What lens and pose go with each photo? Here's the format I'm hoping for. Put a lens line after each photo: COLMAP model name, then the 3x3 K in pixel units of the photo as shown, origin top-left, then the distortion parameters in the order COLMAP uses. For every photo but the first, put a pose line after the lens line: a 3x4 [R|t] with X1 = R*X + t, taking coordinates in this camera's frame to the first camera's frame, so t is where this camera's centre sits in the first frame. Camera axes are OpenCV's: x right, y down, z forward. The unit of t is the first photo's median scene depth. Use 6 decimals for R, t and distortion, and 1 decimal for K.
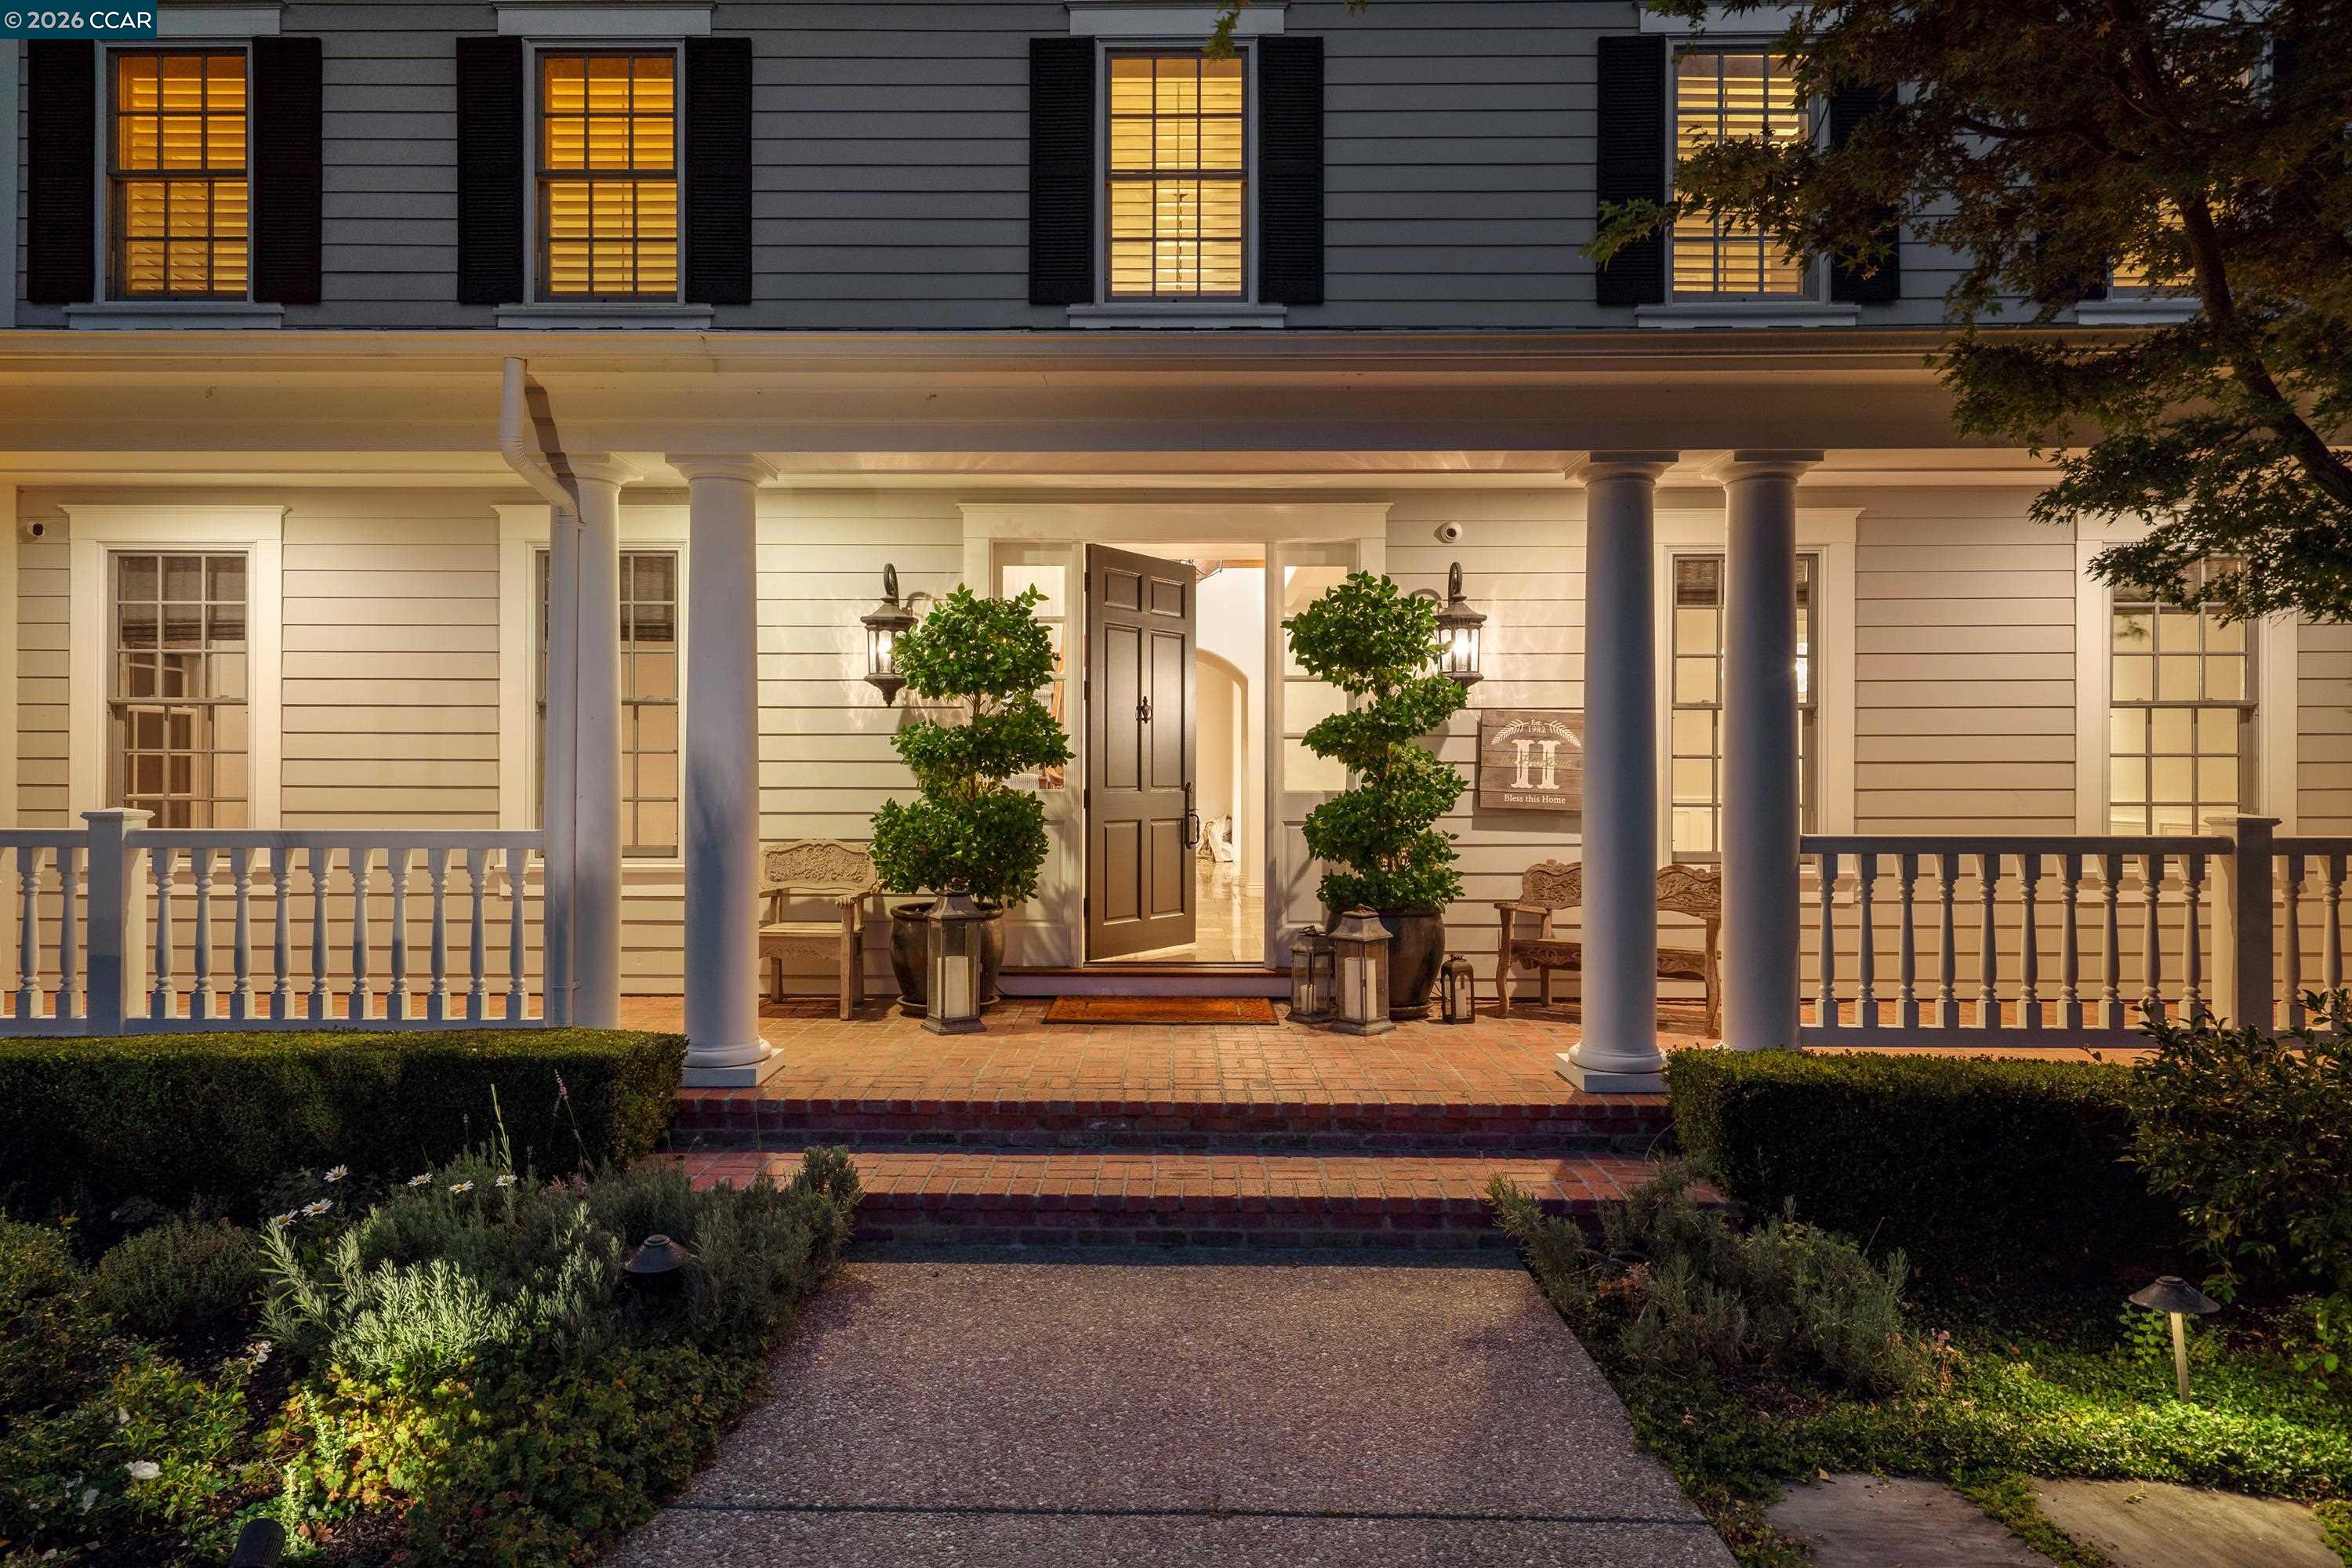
lens RADIAL K [[1390.4, 0, 1180.0], [0, 1390.4, 776.1], [0, 0, 1]] dist [0.007080, -0.000031]
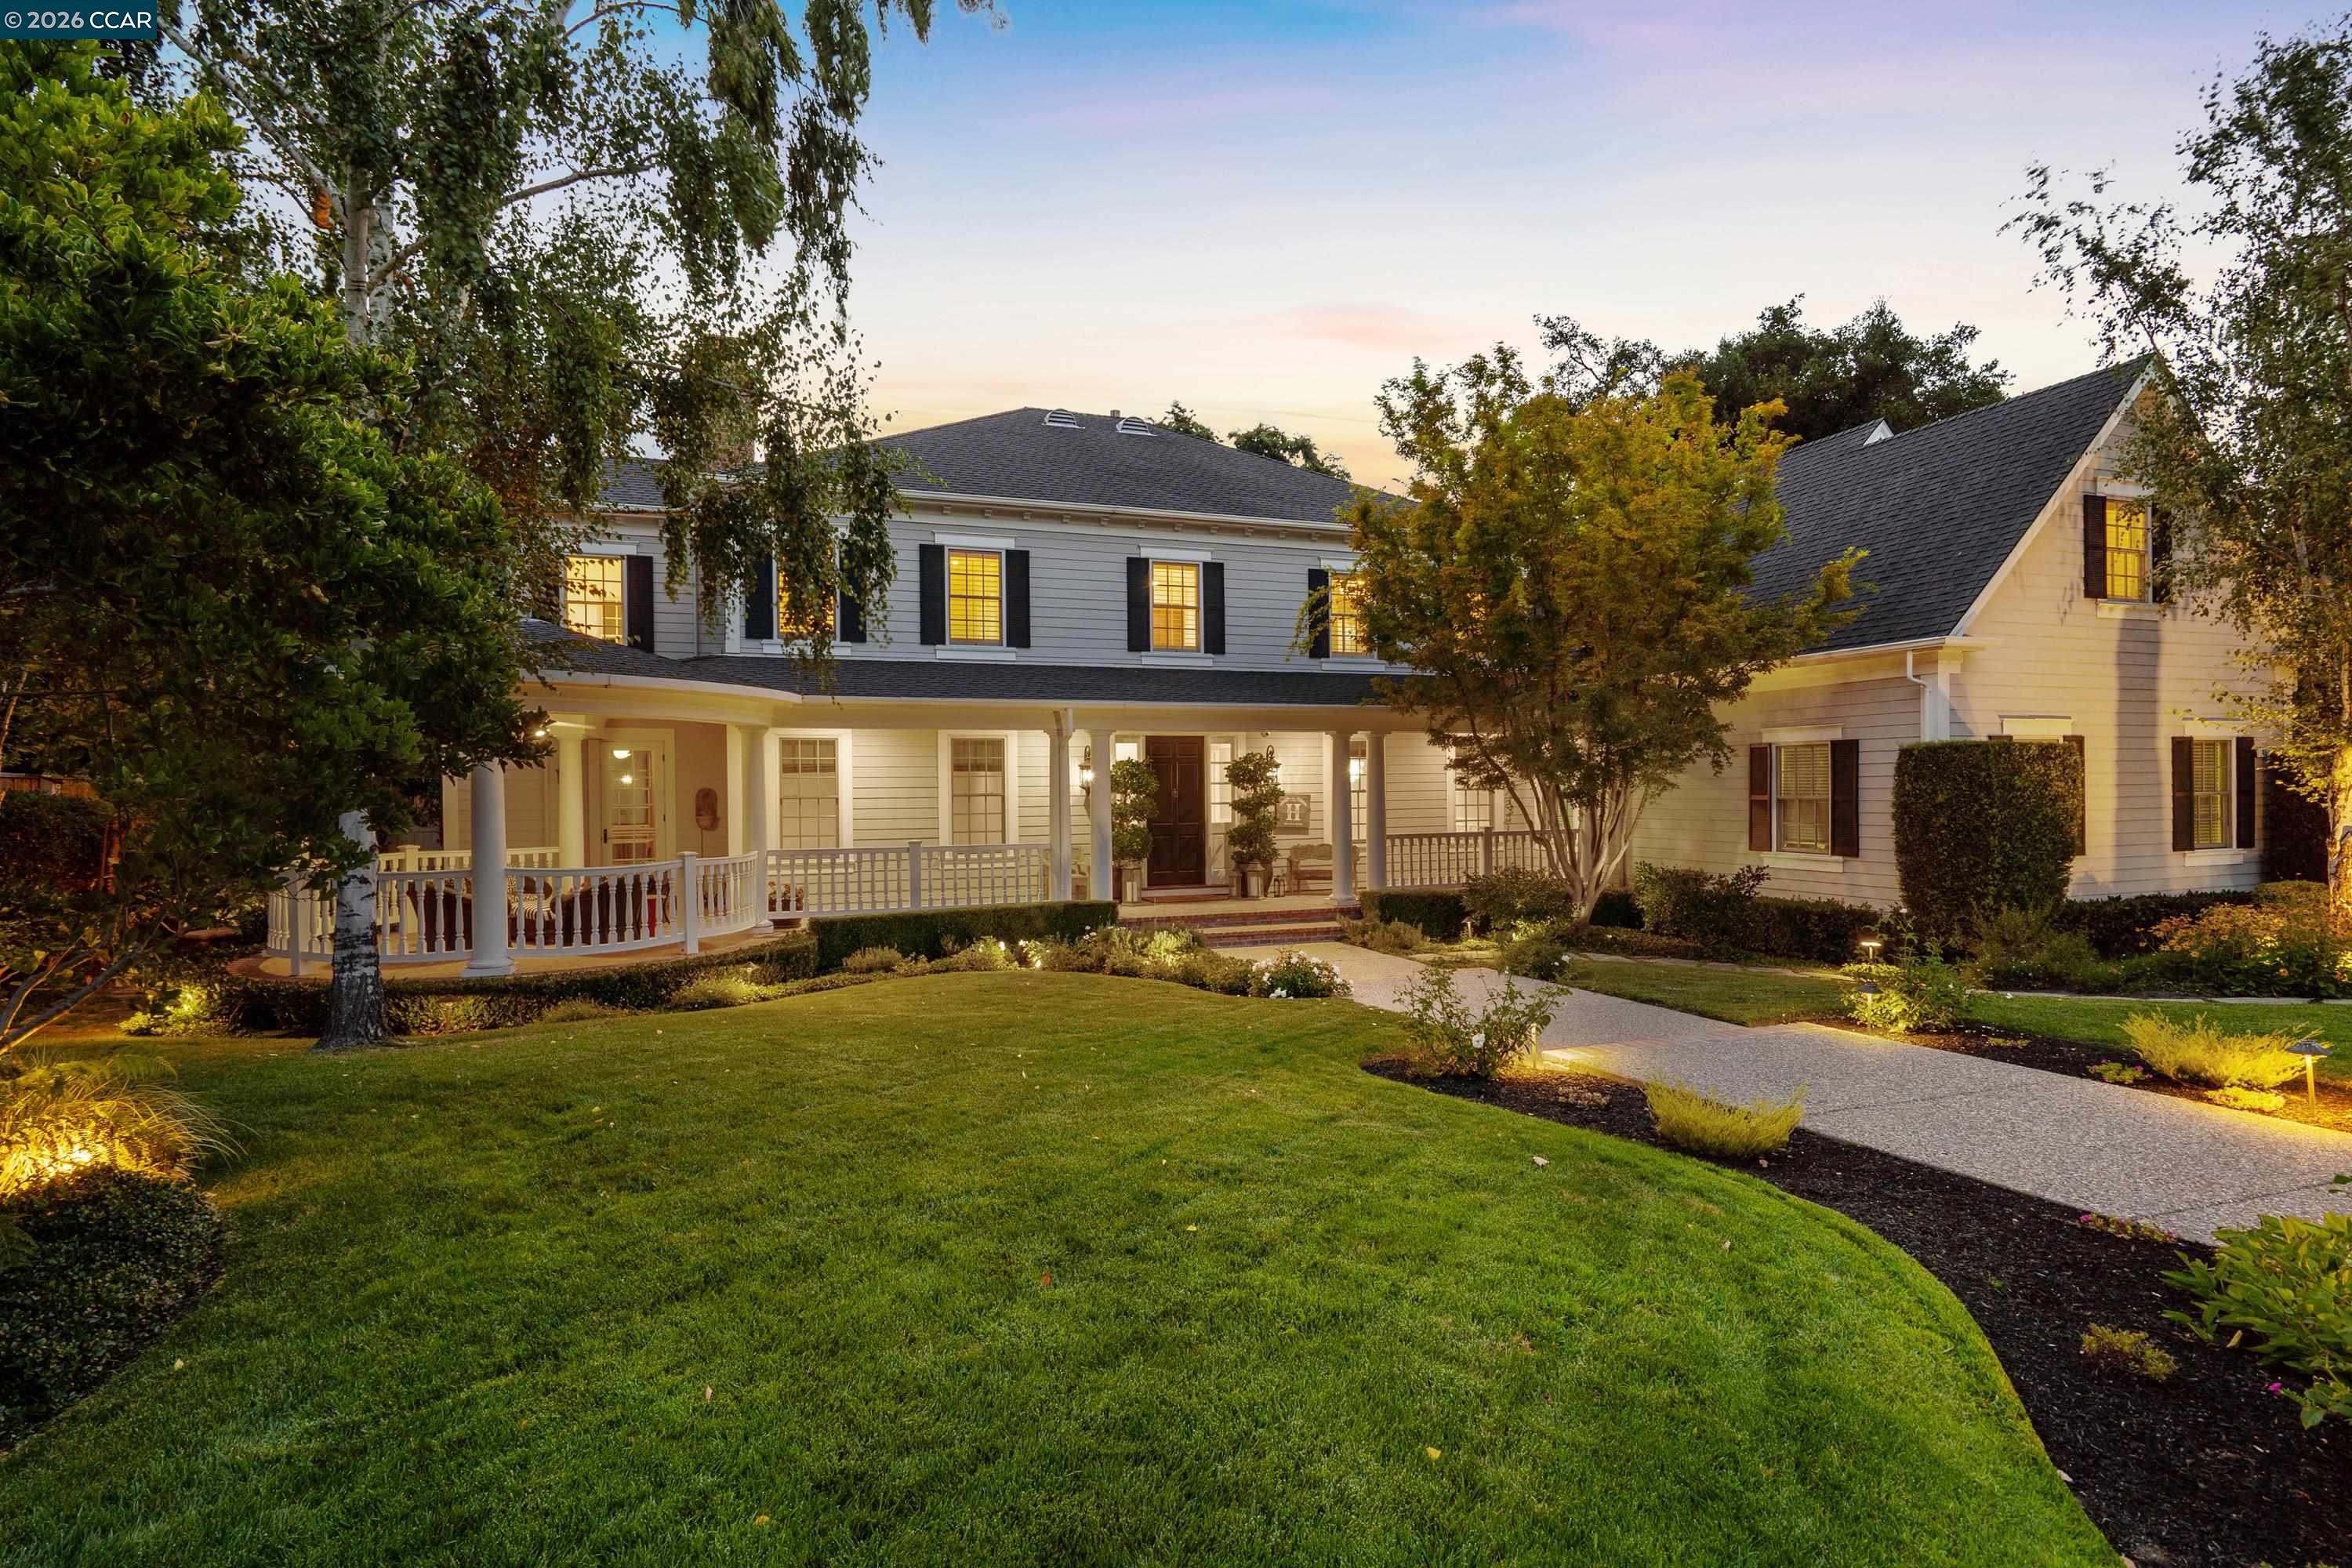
lens RADIAL K [[1227.7, 0, 1175.4], [0, 1227.7, 795.6], [0, 0, 1]] dist [-0.002737, -0.000943]
pose [[0.931693, -0.014463, 0.362958, -0.988690], [0.010568, 0.999863, 0.012716, -0.084519], [-0.363092, -0.008012, 0.931719, -1.439557]]
